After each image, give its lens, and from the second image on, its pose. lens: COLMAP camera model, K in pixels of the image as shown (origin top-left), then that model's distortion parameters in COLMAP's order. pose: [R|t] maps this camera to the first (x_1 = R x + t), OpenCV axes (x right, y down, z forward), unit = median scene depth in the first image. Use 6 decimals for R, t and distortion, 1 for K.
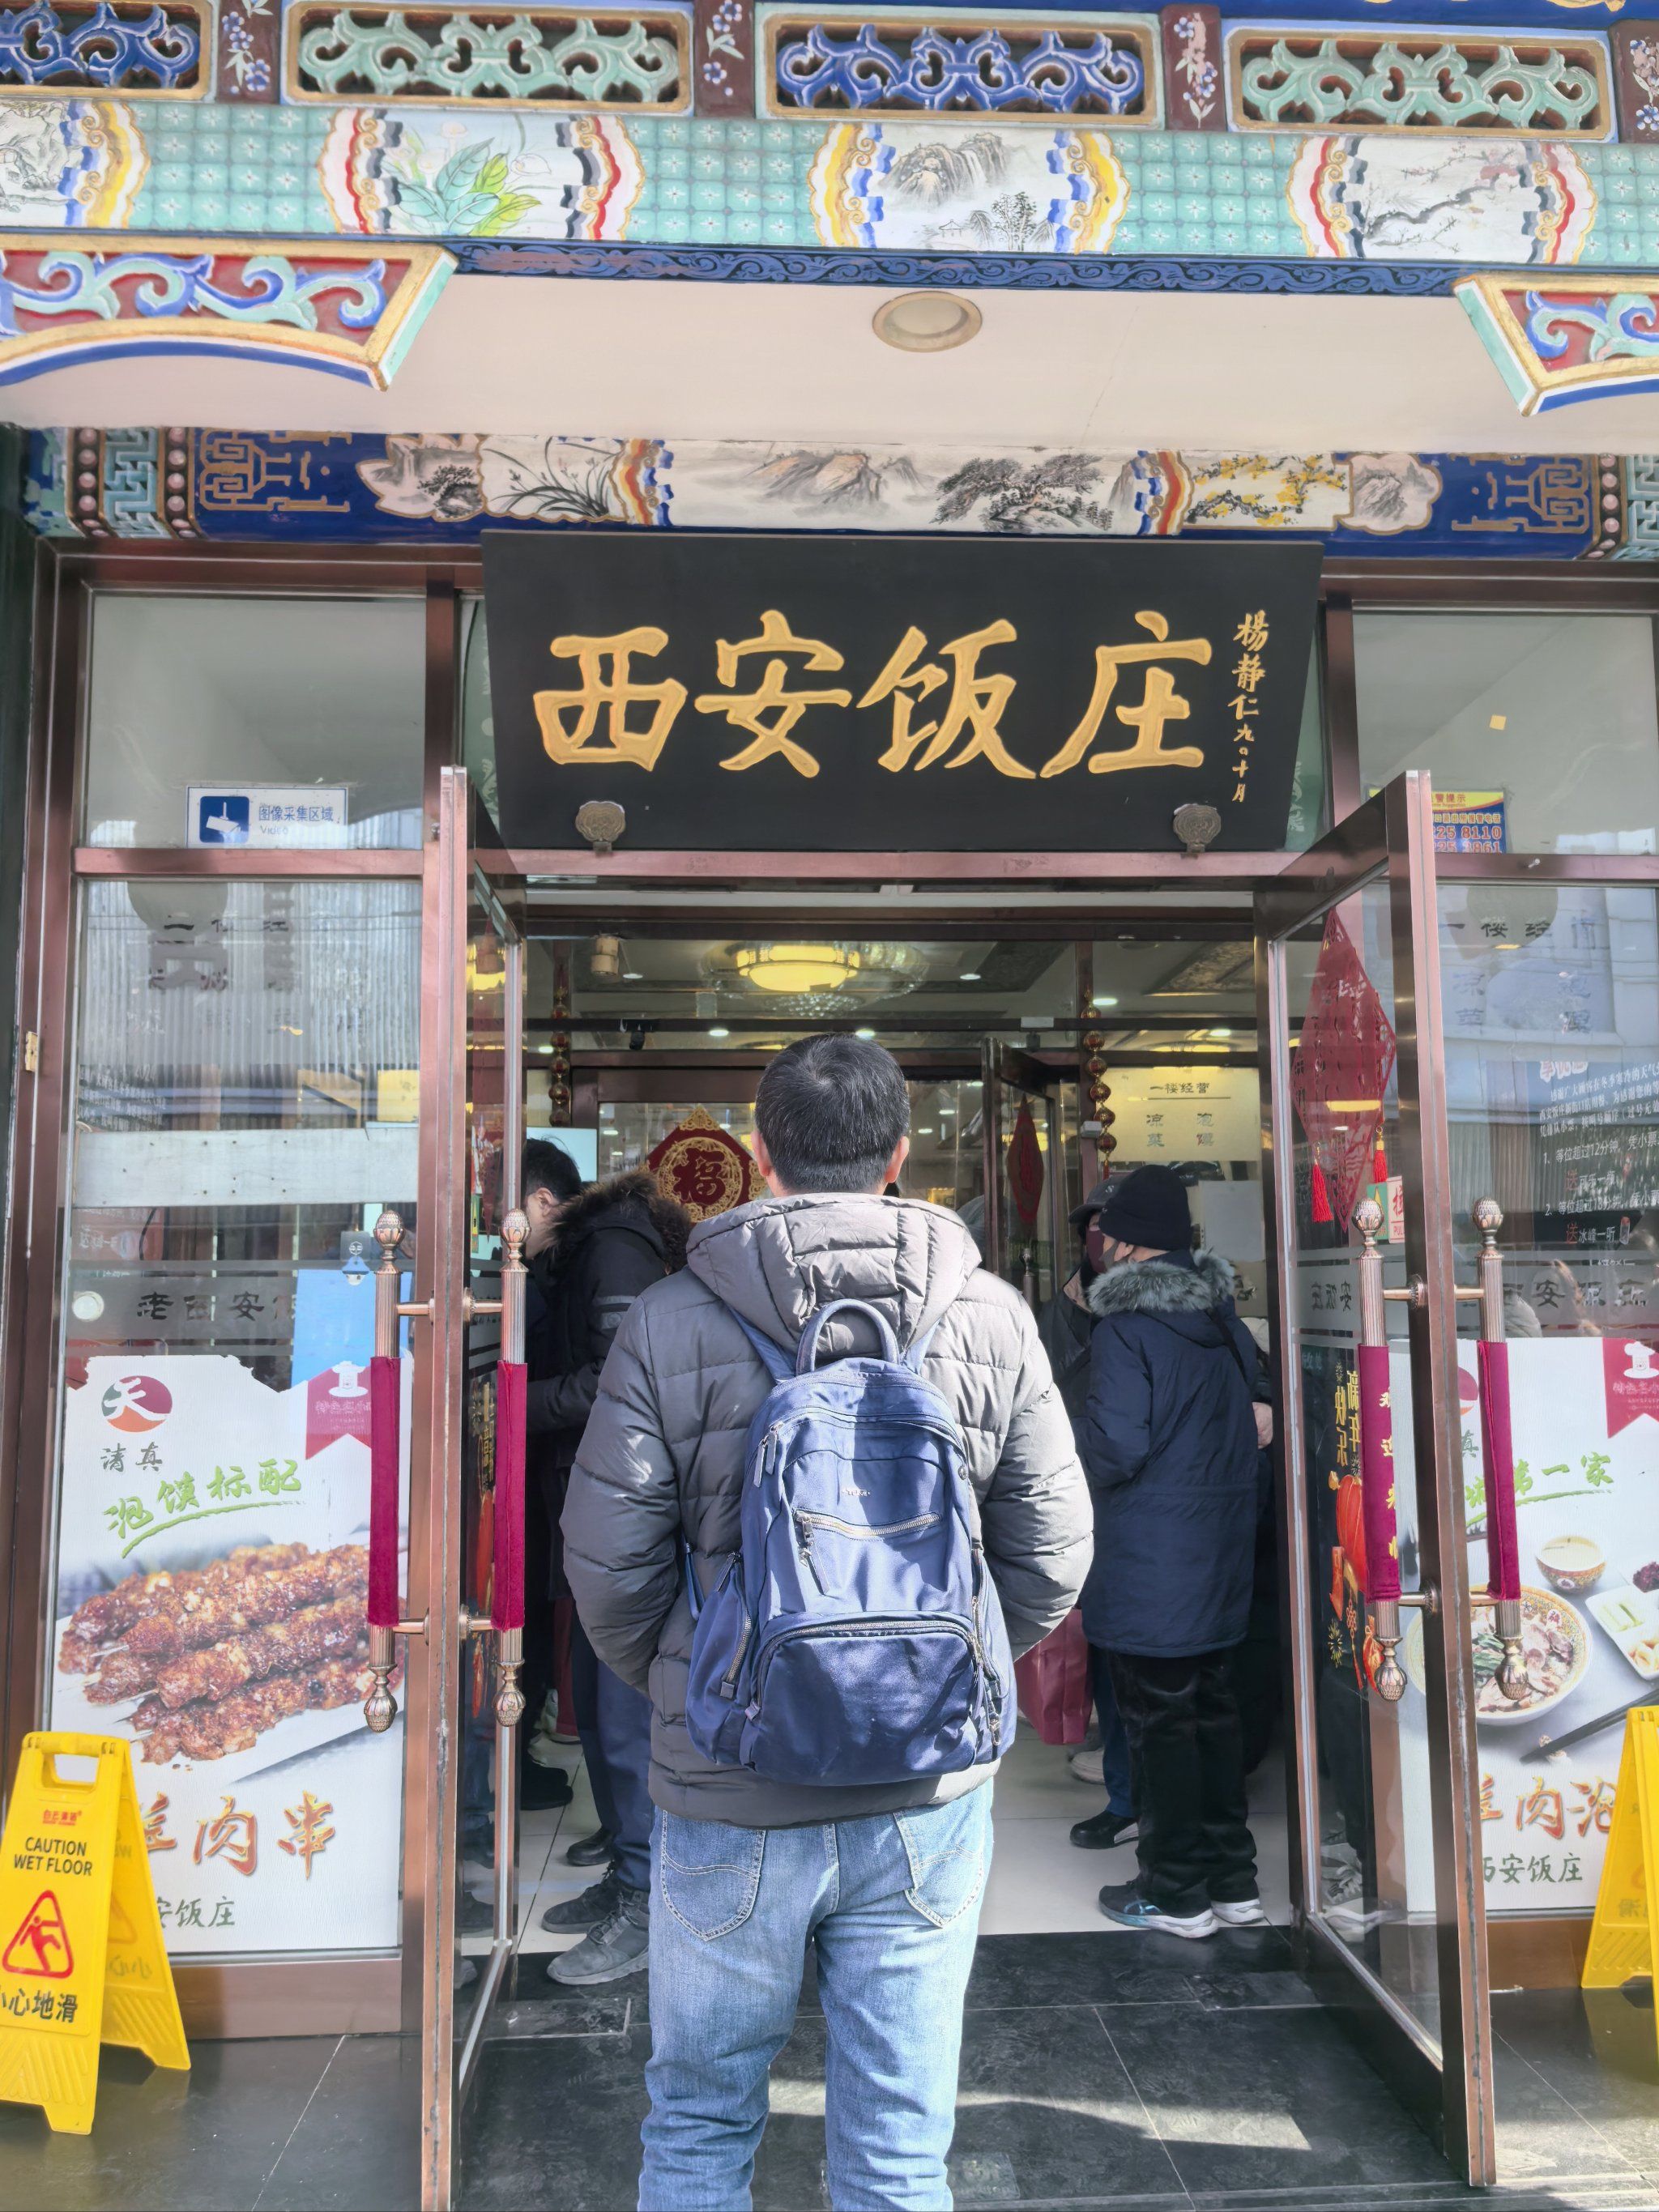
lens RADIAL K [[1913.4, 0, 829.5], [0, 1913.4, 1106.0], [0, 0, 1]] dist [0.017442, 0.013956]
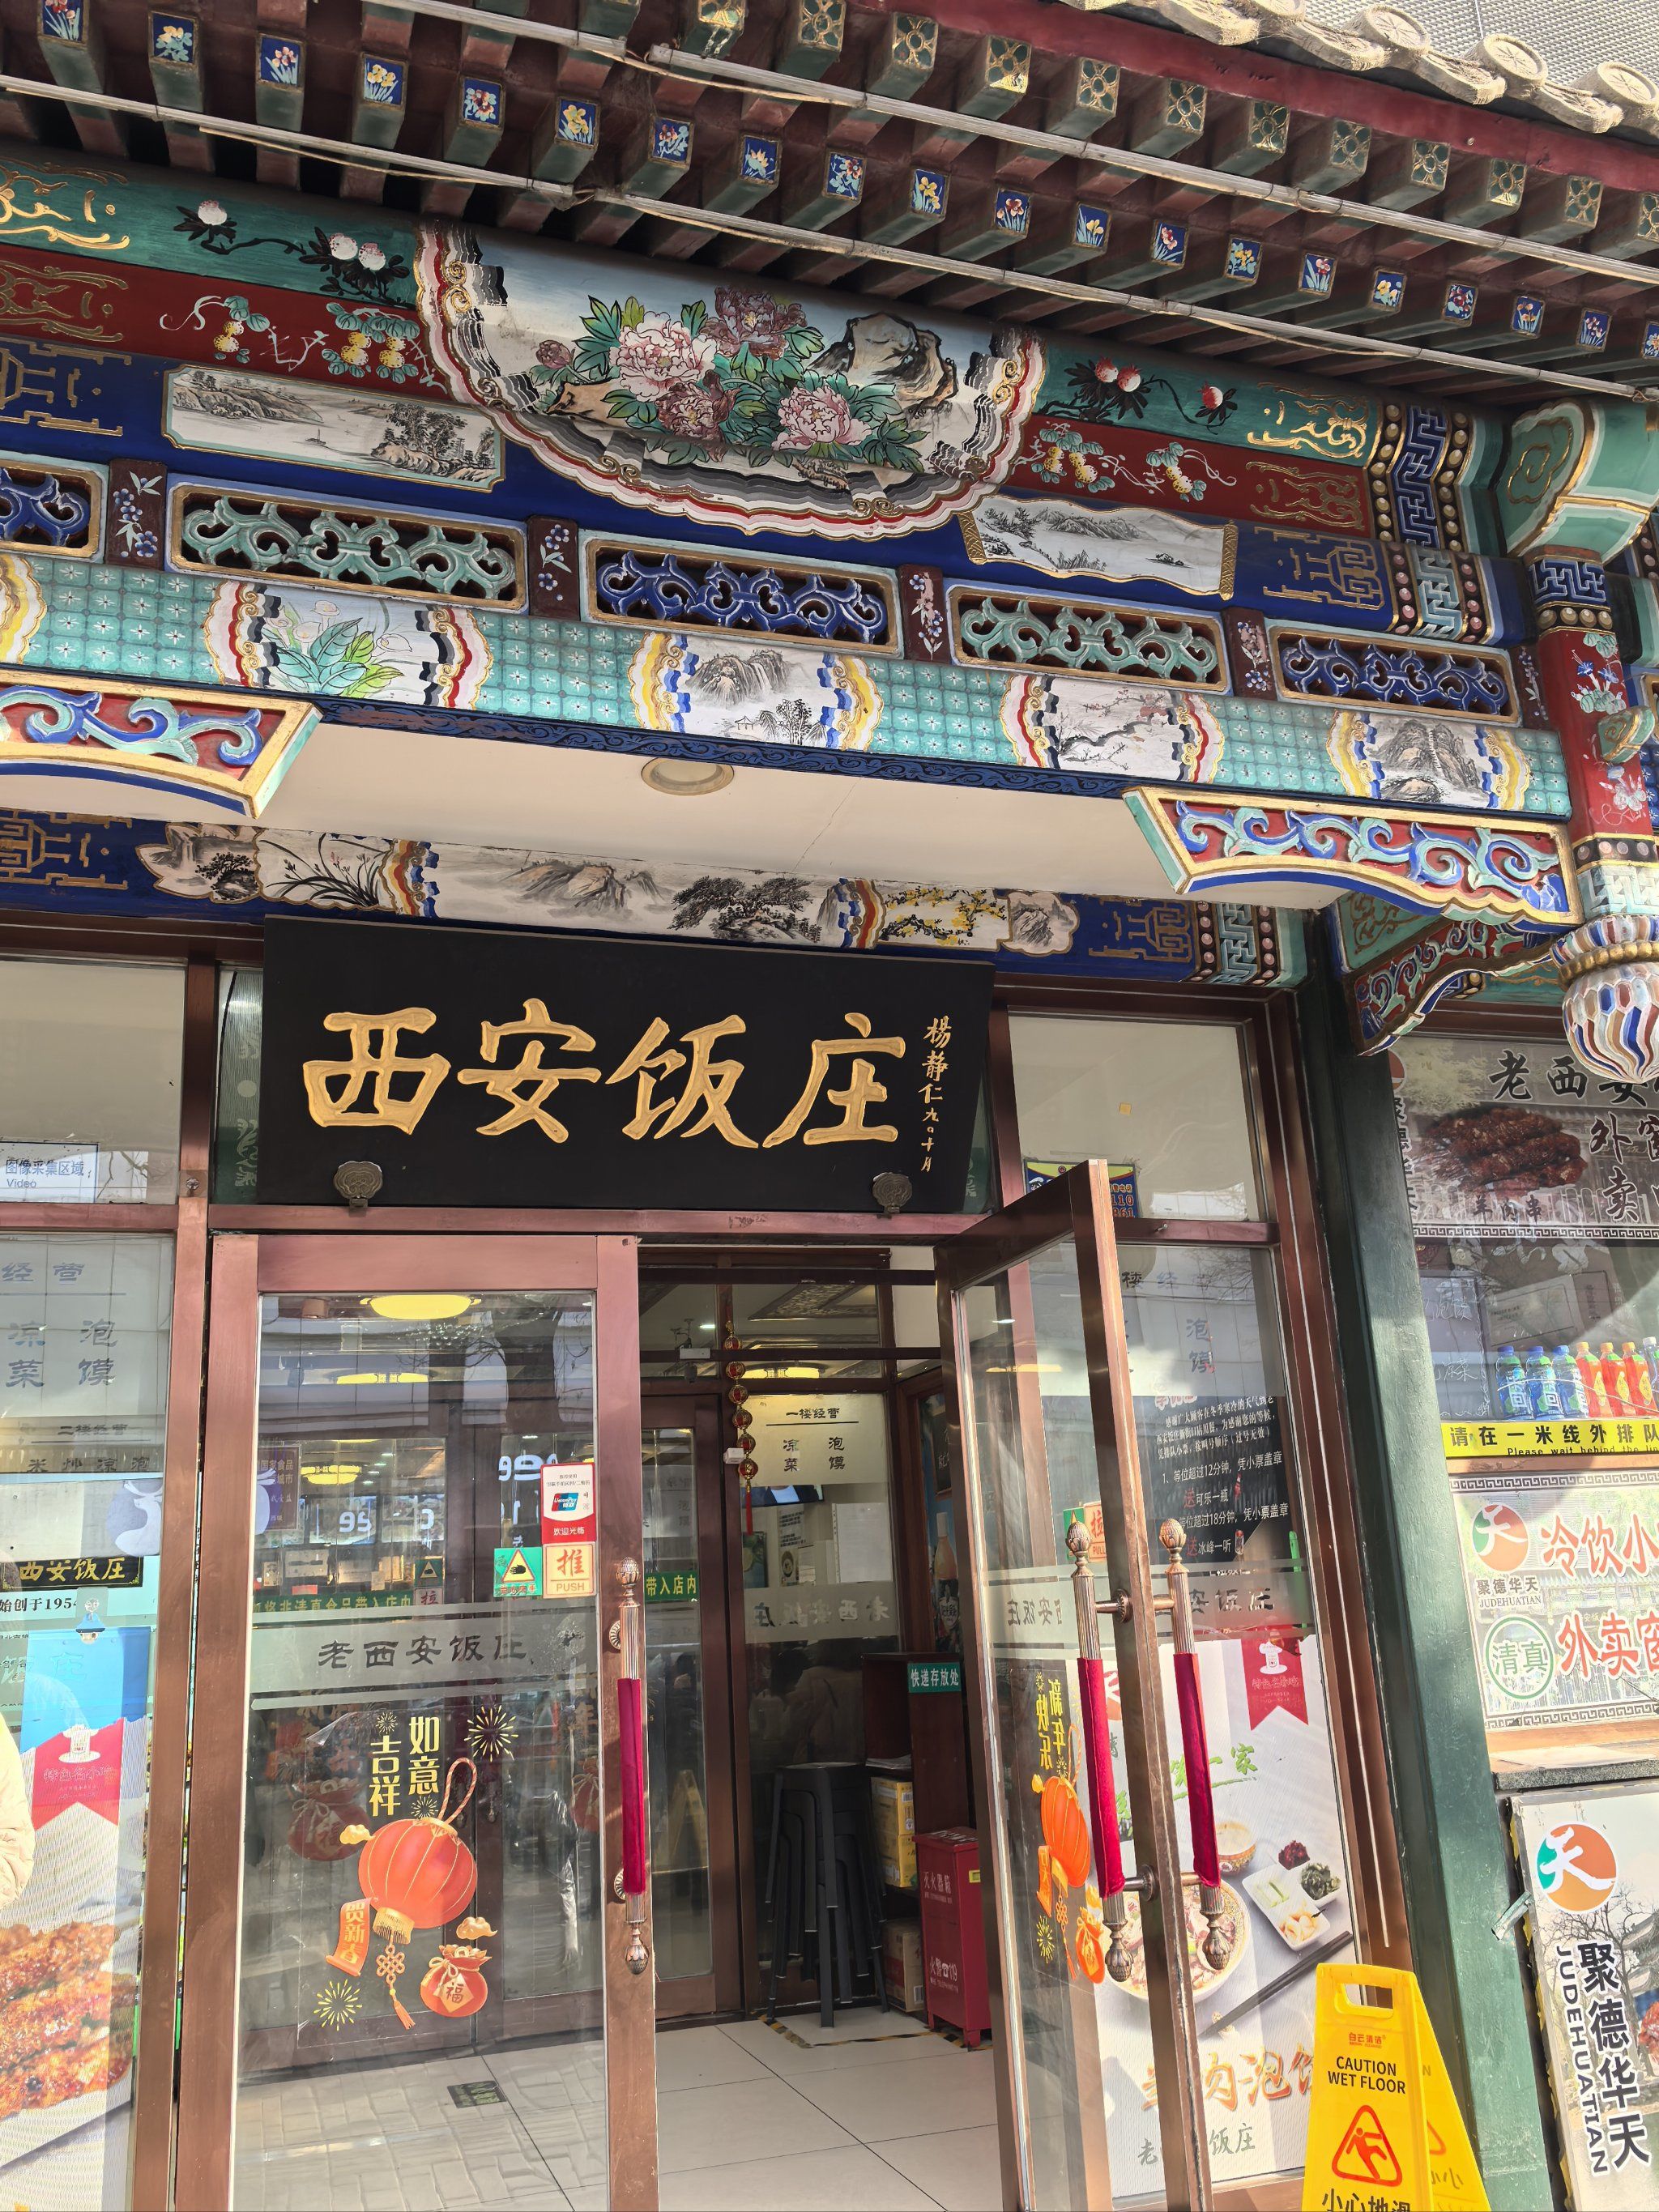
lens RADIAL K [[1901.5, 0, 829.5], [0, 1901.5, 1106.0], [0, 0, 1]] dist [0.143049, -0.001918]
pose [[0.970119, 0.026928, 0.241132, -0.165625], [0.012330, 0.987067, -0.159831, -0.017456], [-0.242318, 0.158028, 0.957240, -0.140657]]
